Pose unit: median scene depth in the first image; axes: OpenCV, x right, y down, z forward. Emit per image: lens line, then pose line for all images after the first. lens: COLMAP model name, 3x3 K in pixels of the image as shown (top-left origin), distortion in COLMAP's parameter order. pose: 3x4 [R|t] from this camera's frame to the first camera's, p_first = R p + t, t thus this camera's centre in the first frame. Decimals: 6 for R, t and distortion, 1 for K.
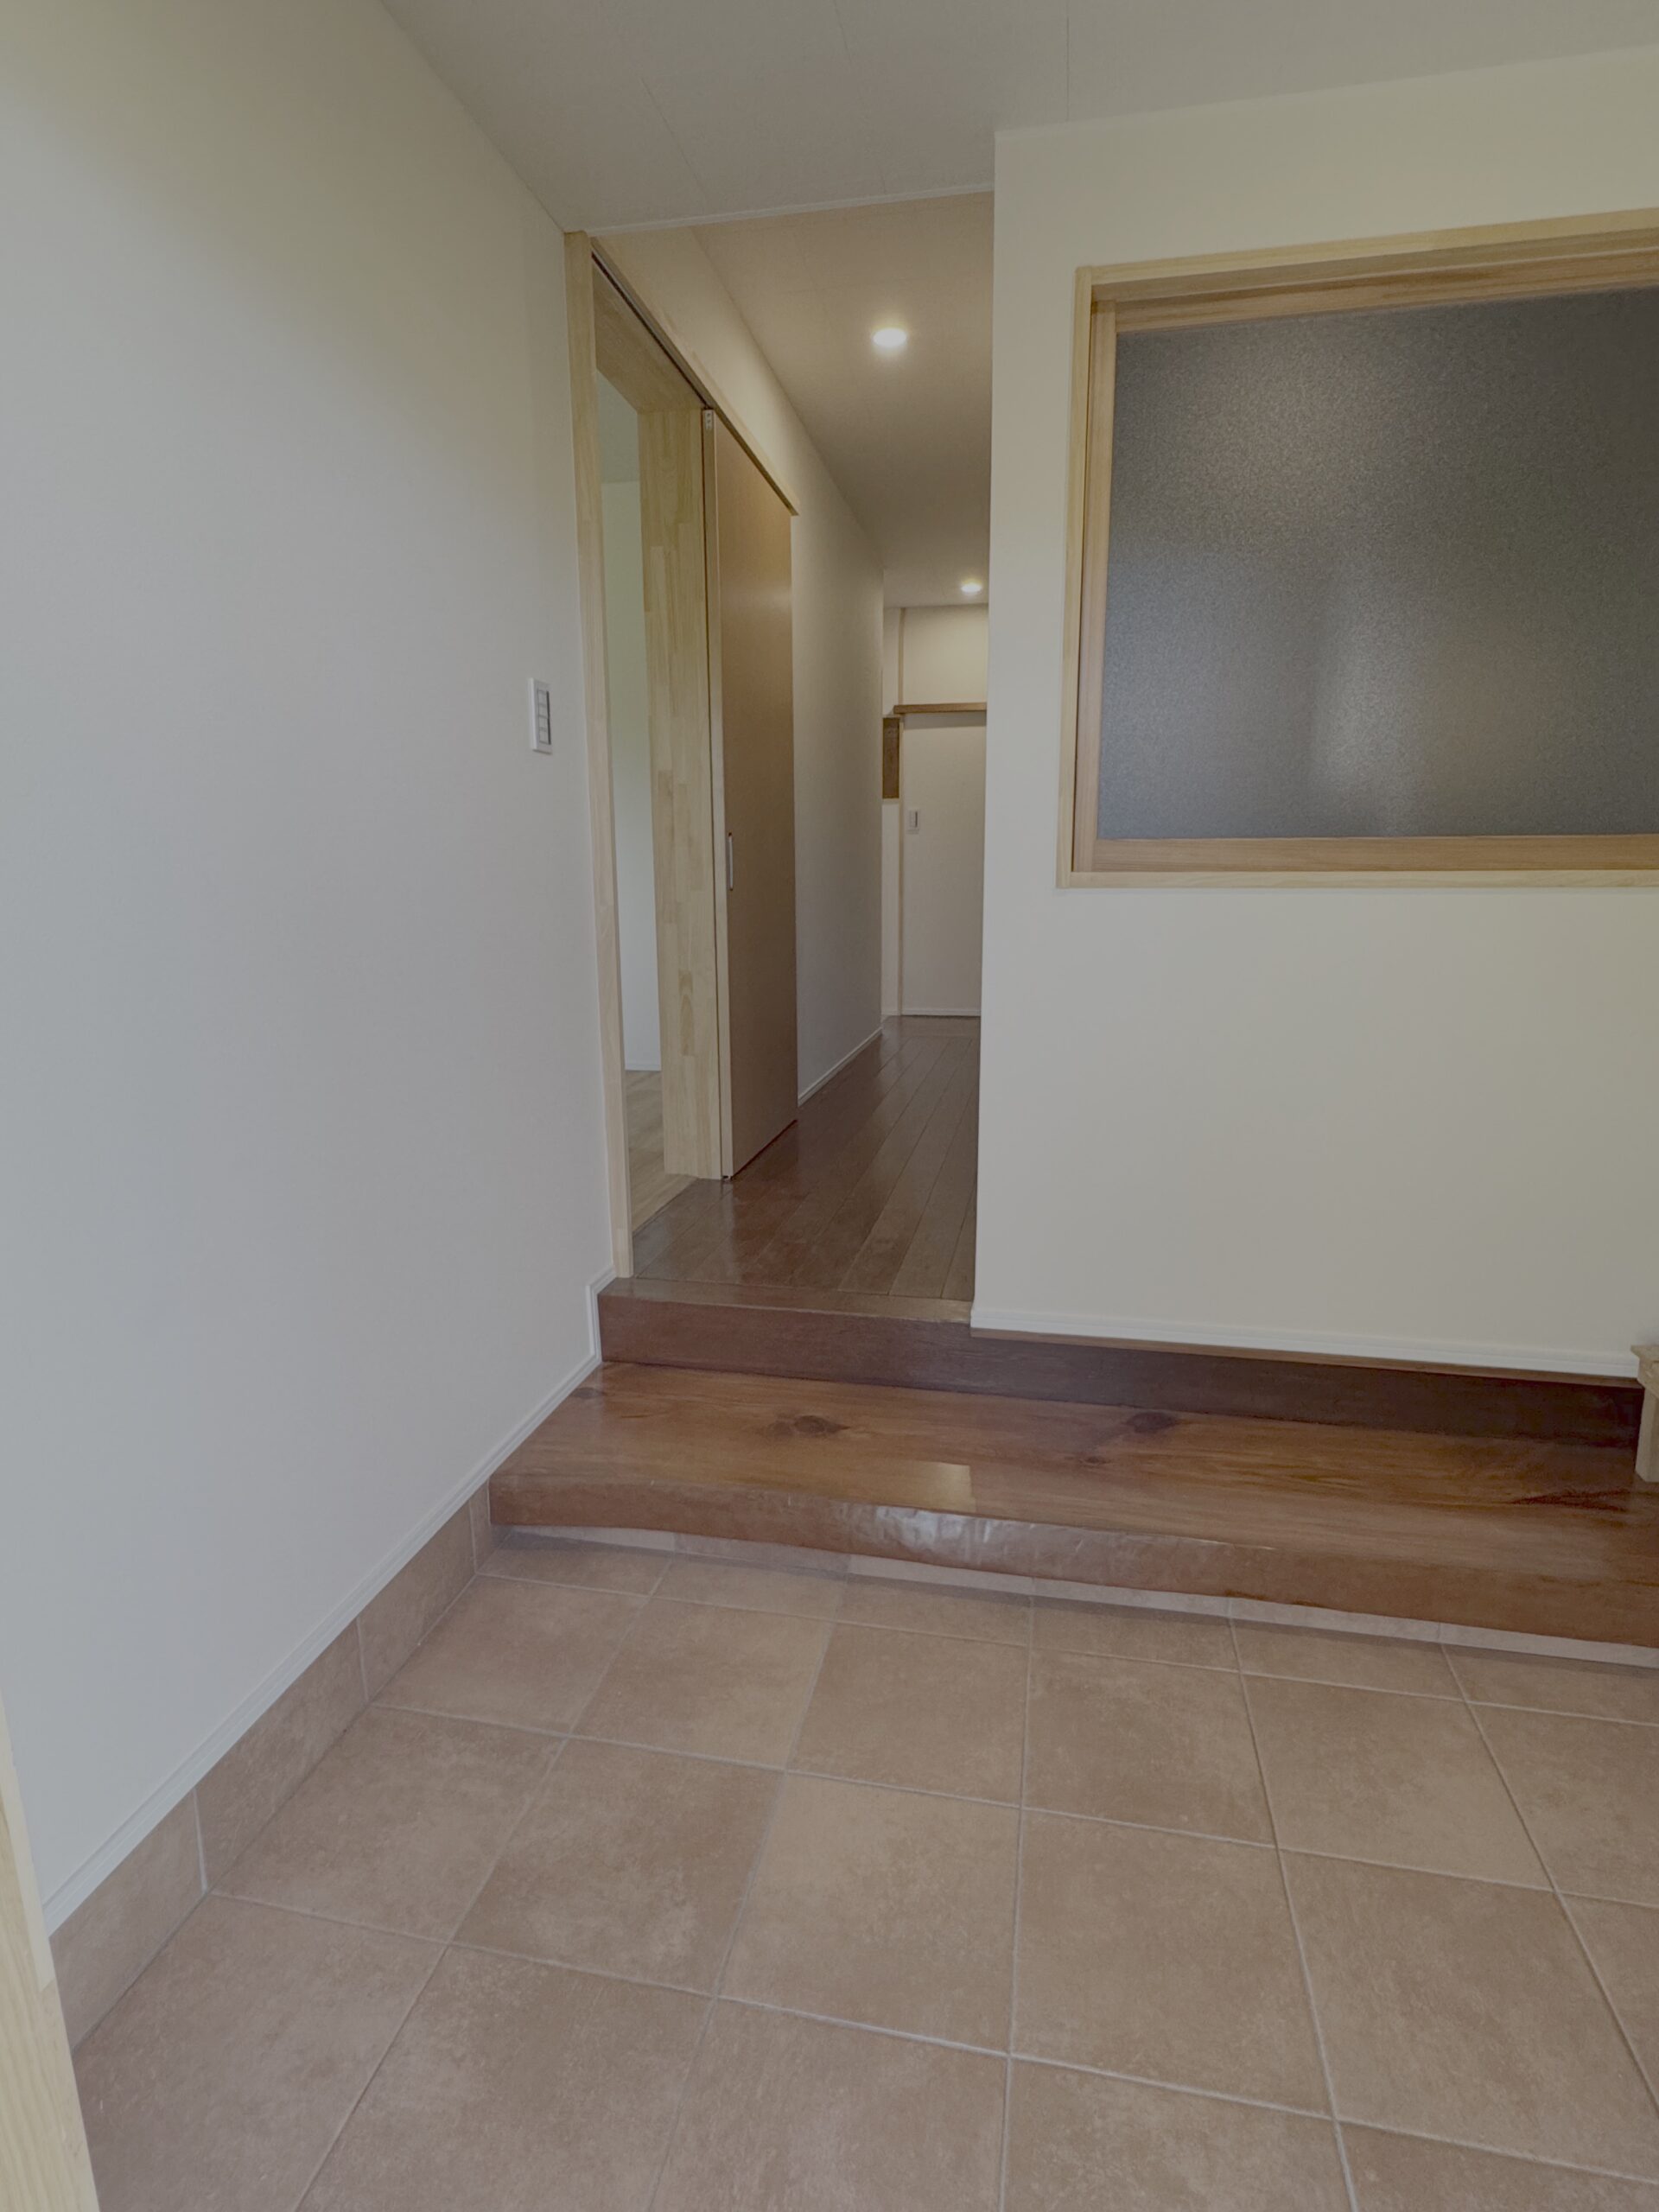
lens RADIAL K [[1061.8, 0, 873.6], [0, 1061.8, 1065.6], [0, 0, 1]] dist [-0.003301, -0.000580]
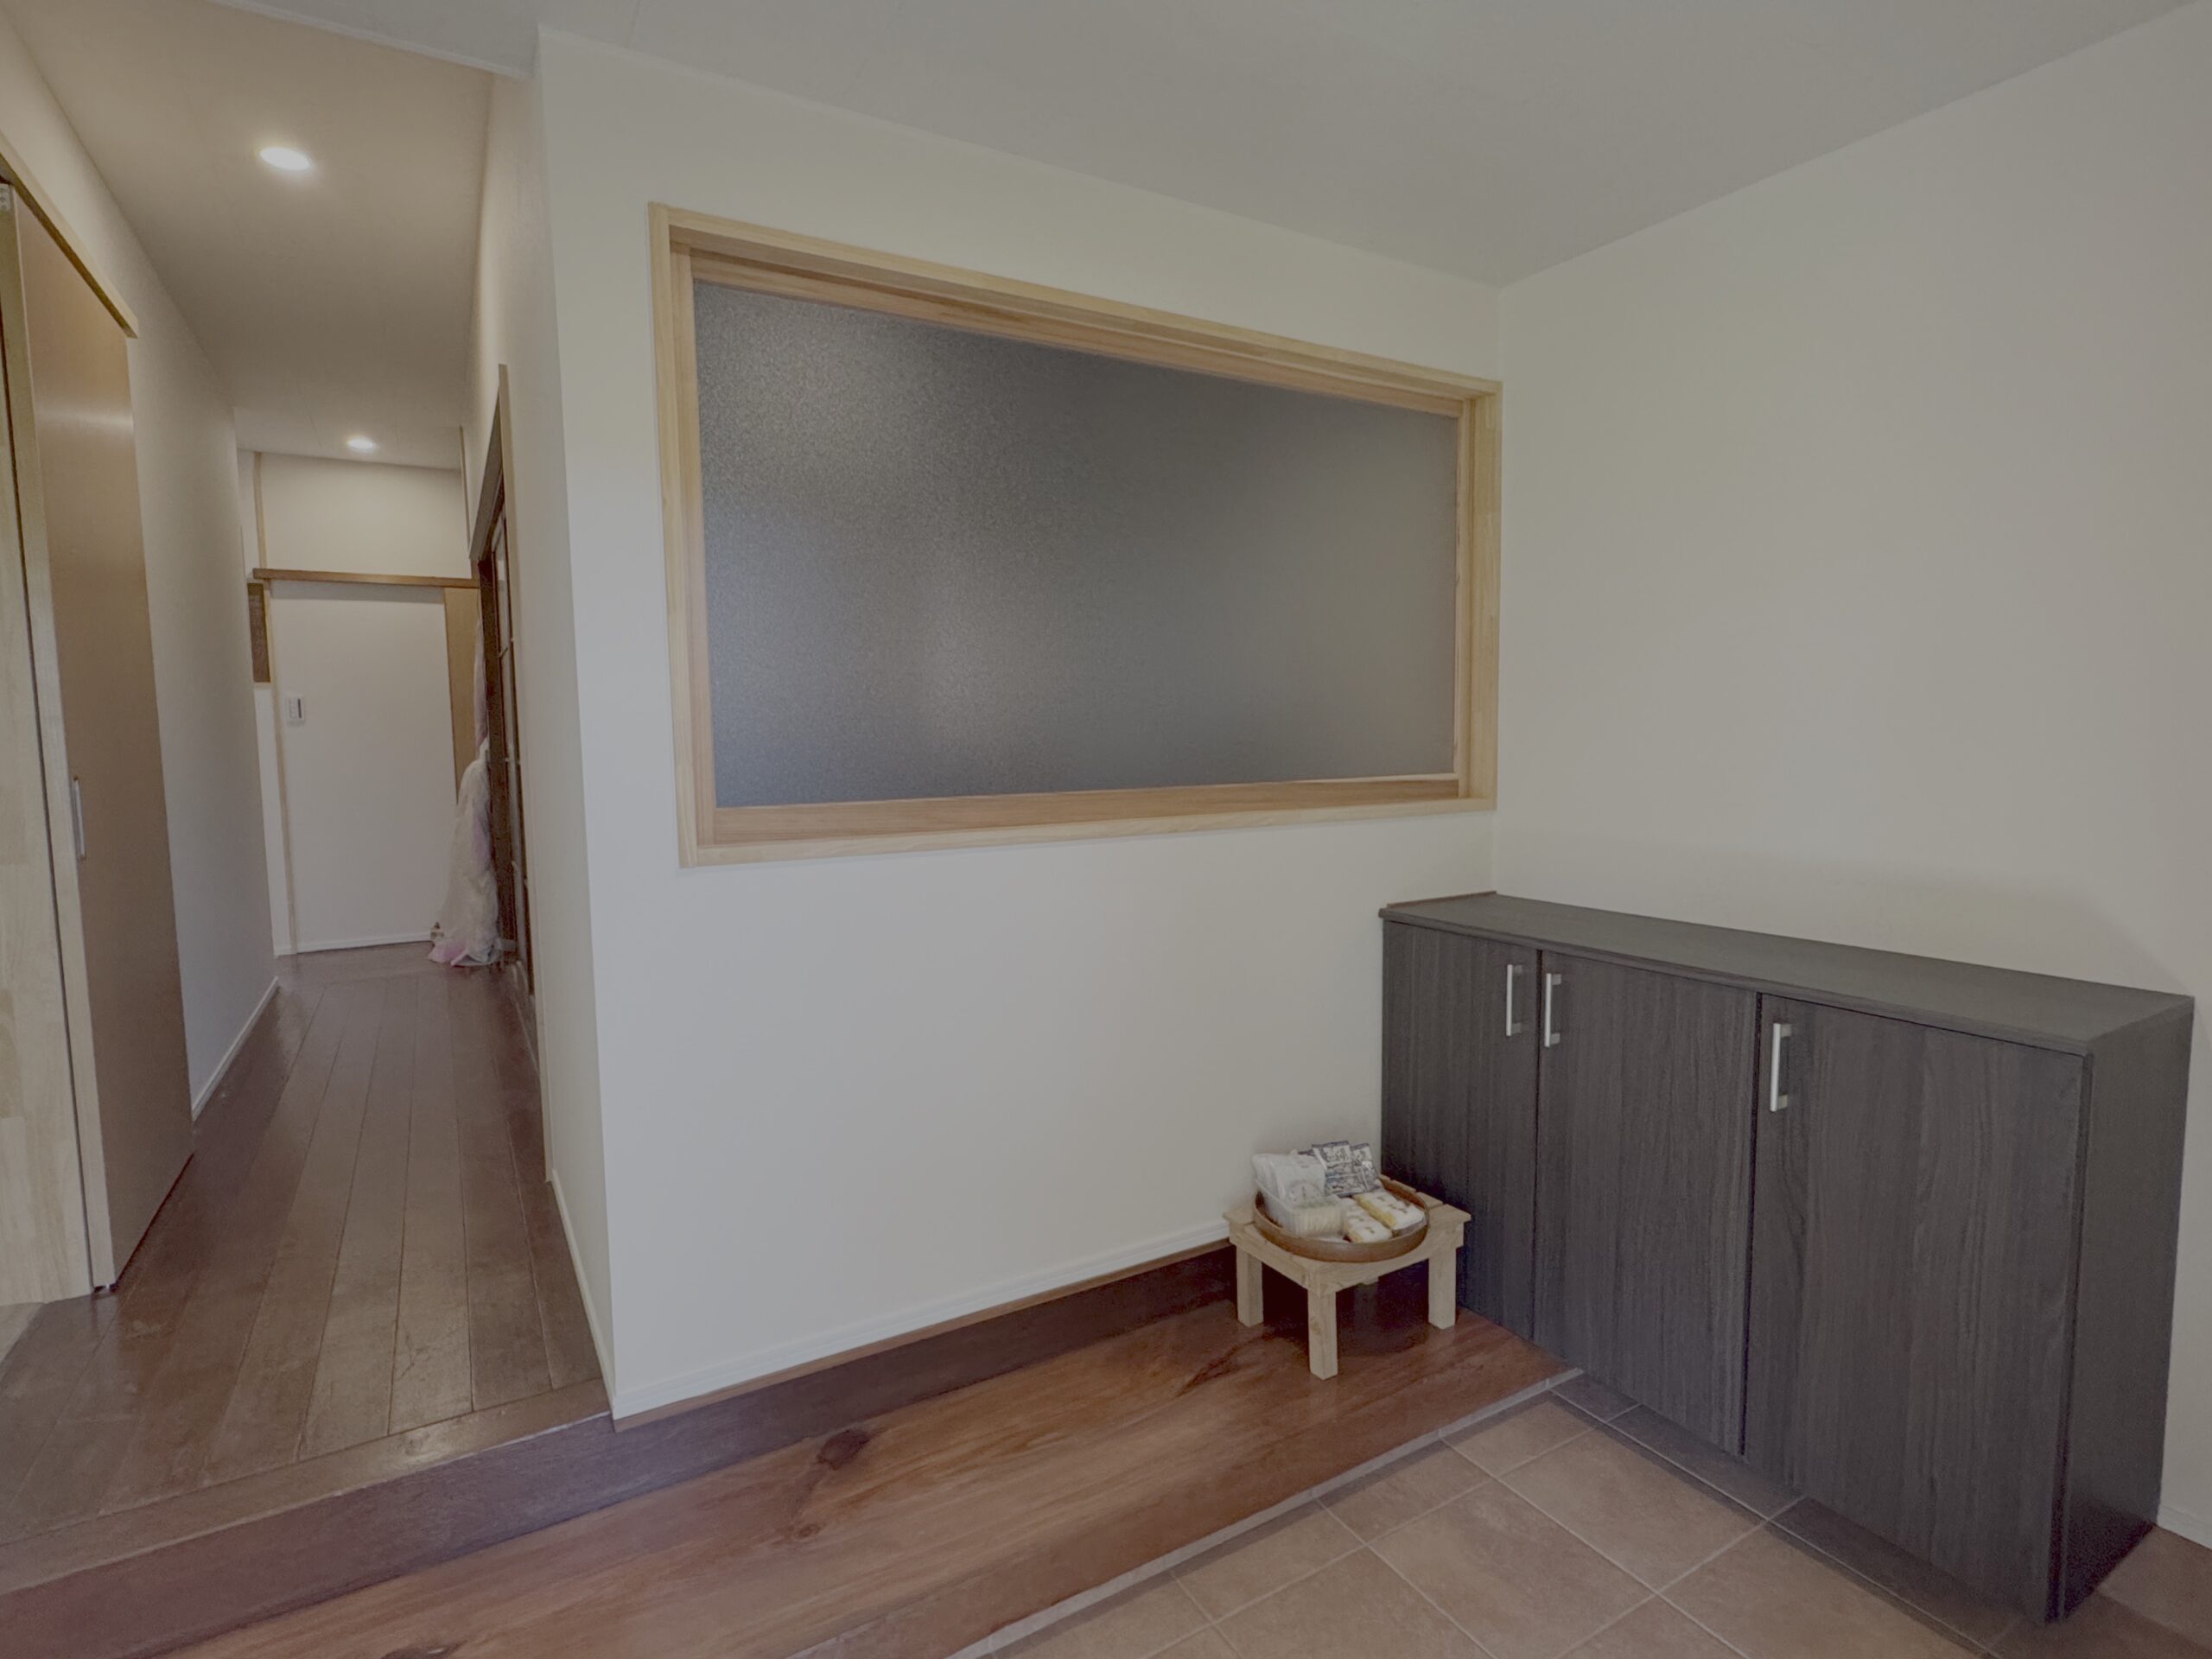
lens RADIAL K [[1061.8, 0, 1103.9], [0, 1061.8, 828.6], [0, 0, 1]] dist [-0.003301, -0.000580]
pose [[0.767185, -0.058432, 0.638759, -0.107663], [0.130121, 0.989314, -0.065782, -0.090936], [-0.628089, 0.133583, 0.766590, 0.106718]]
